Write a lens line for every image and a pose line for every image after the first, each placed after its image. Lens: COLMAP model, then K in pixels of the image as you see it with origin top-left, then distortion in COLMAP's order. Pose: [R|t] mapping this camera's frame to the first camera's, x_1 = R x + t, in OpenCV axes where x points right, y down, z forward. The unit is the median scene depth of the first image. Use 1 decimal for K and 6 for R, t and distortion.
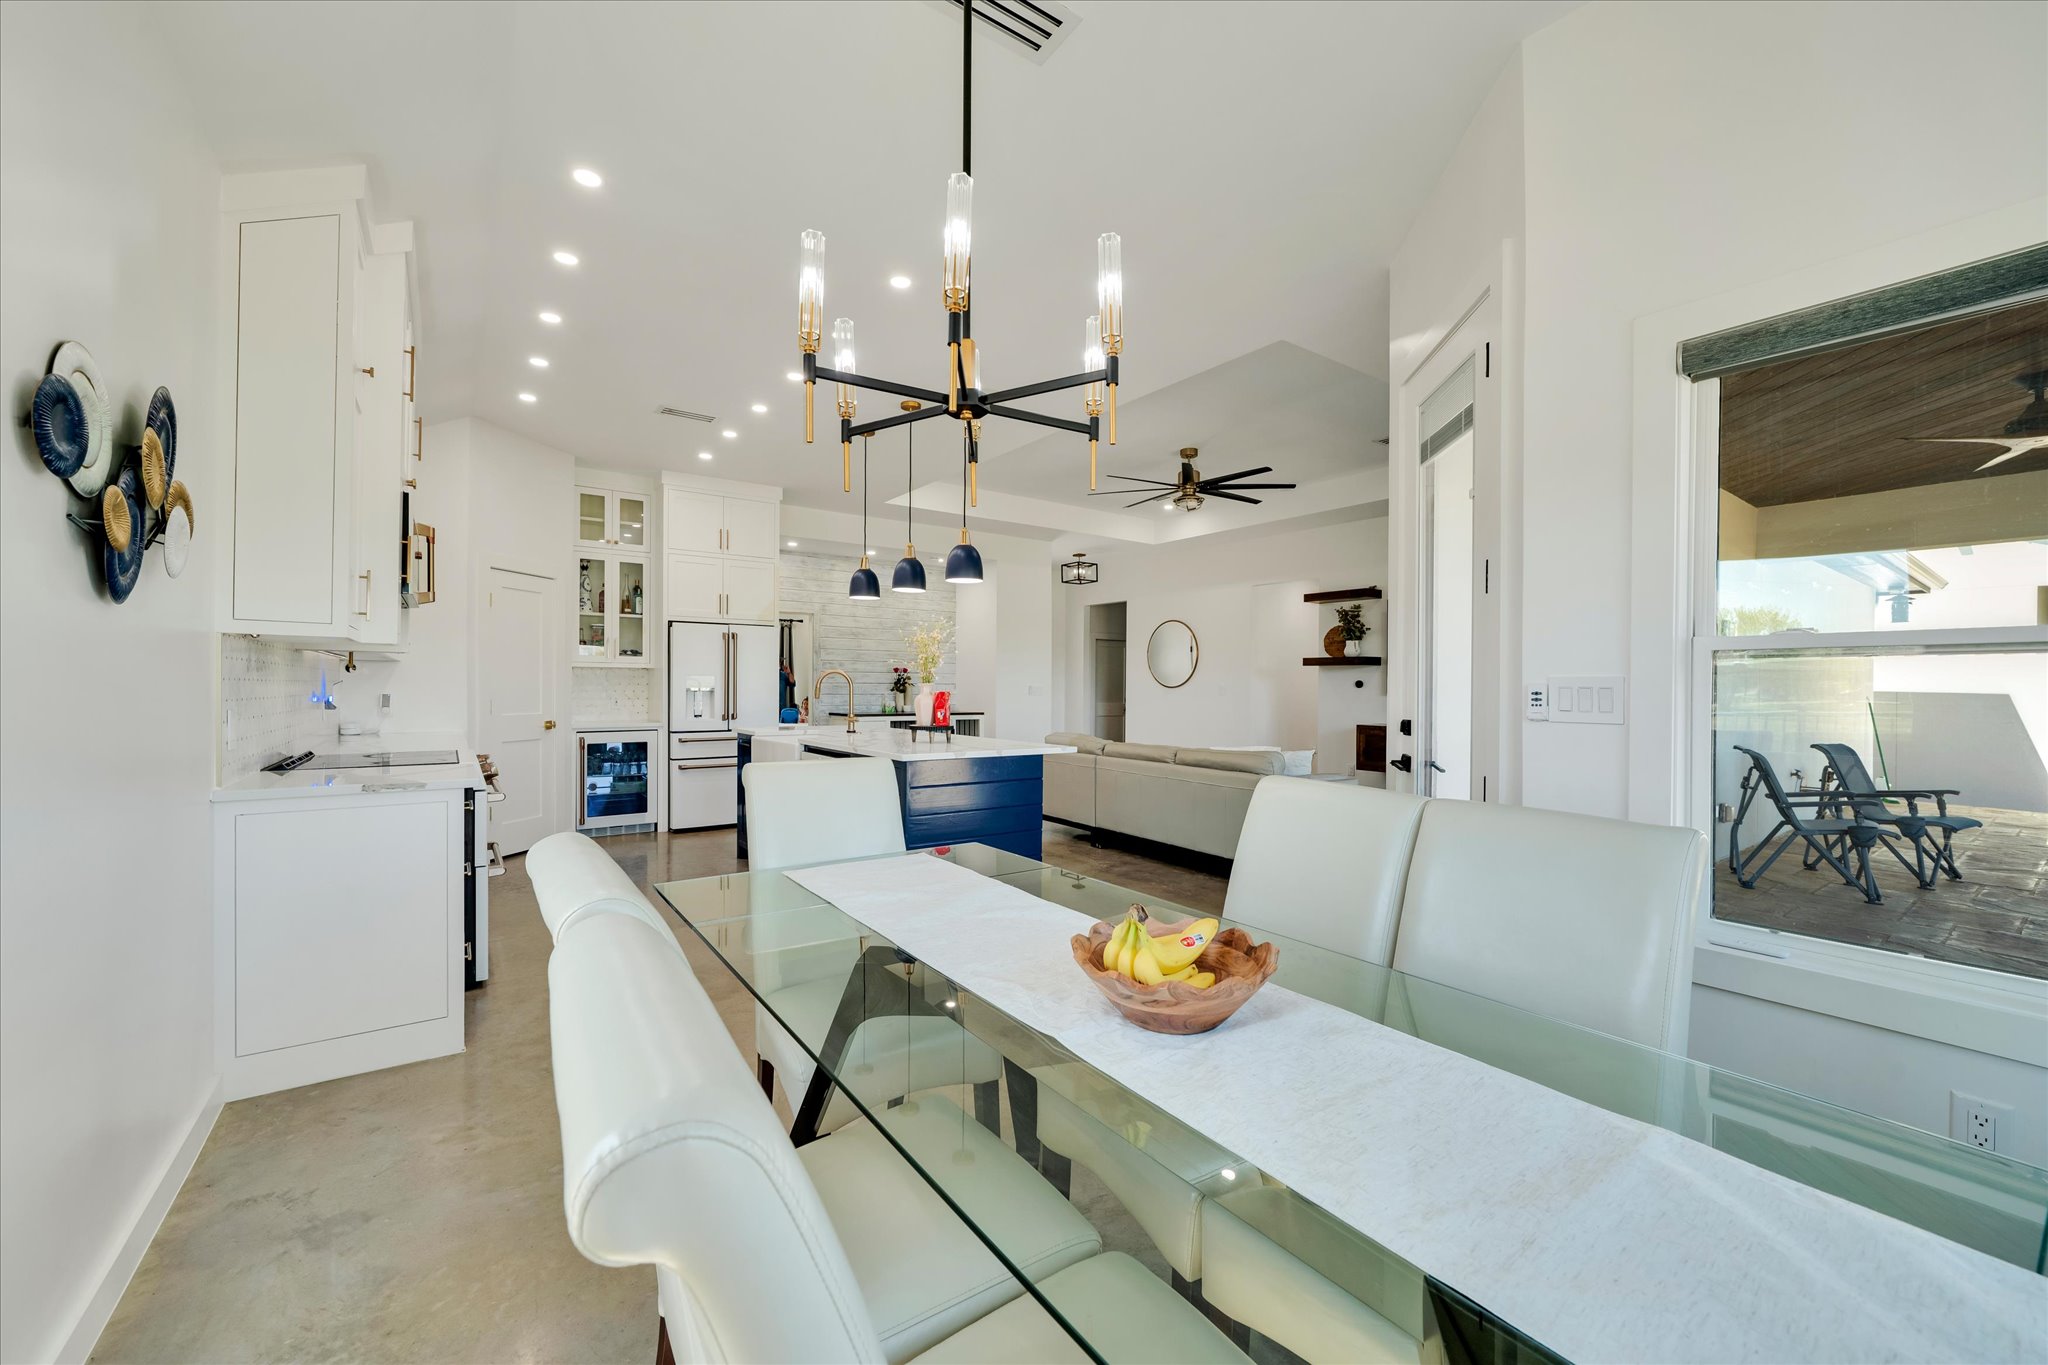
lens RADIAL K [[801.1, 0, 1031.2], [0, 801.1, 678.9], [0, 0, 1]] dist [-0.004186, -0.000181]
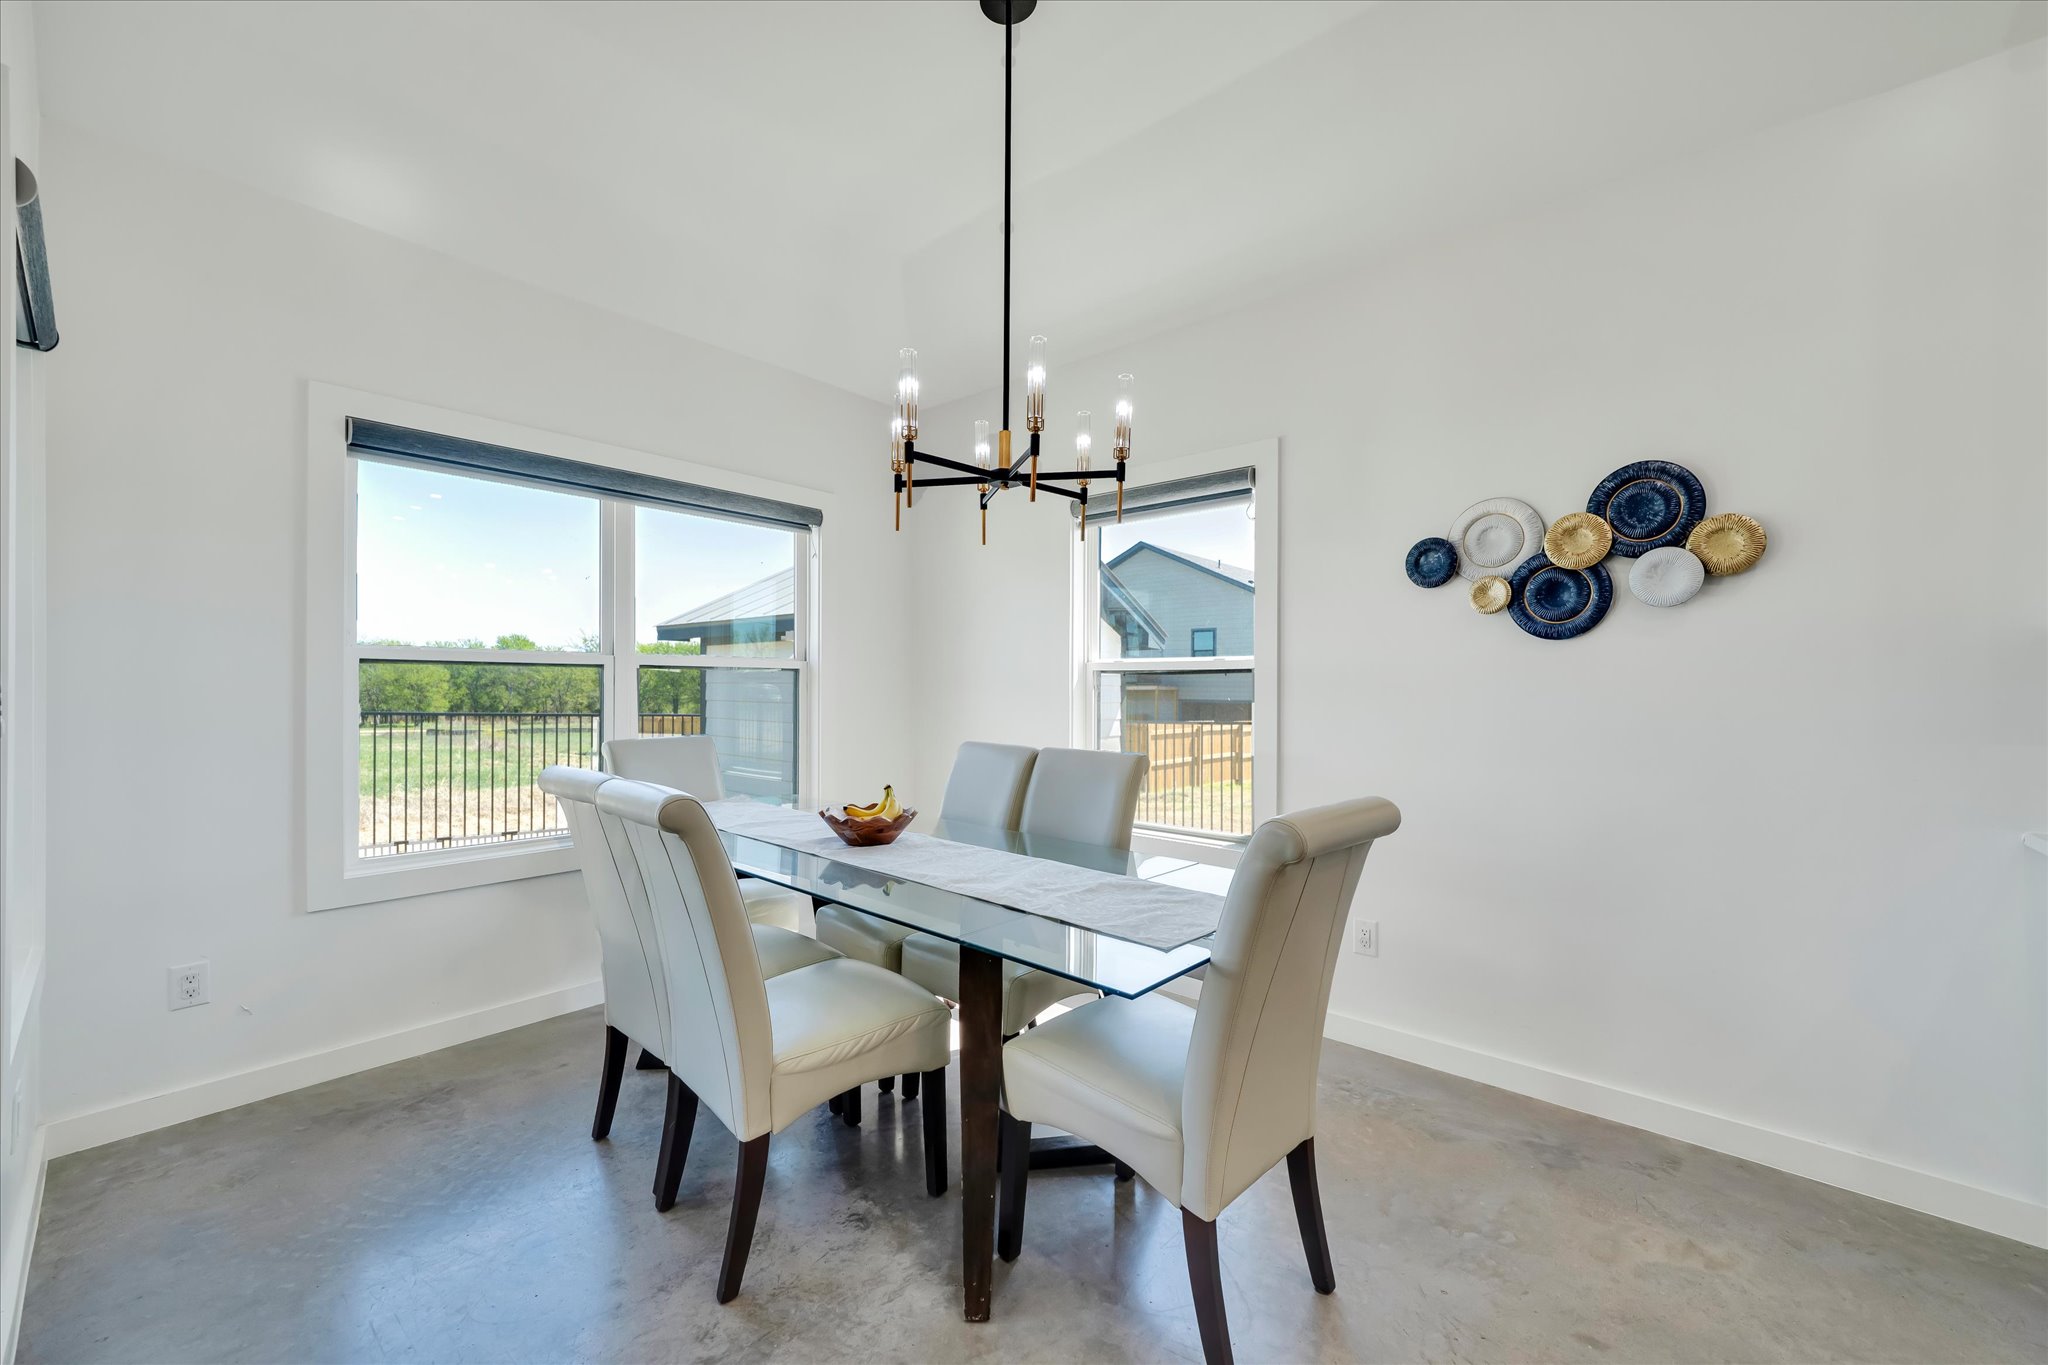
lens RADIAL K [[801.1, 0, 1021.5], [0, 801.1, 685.7], [0, 0, 1]] dist [-0.004186, -0.000181]
pose [[-0.975033, -0.012650, -0.221698, 0.107218], [-0.011231, 0.999908, -0.007660, 0.010502], [0.221775, -0.004978, -0.975085, 1.338471]]
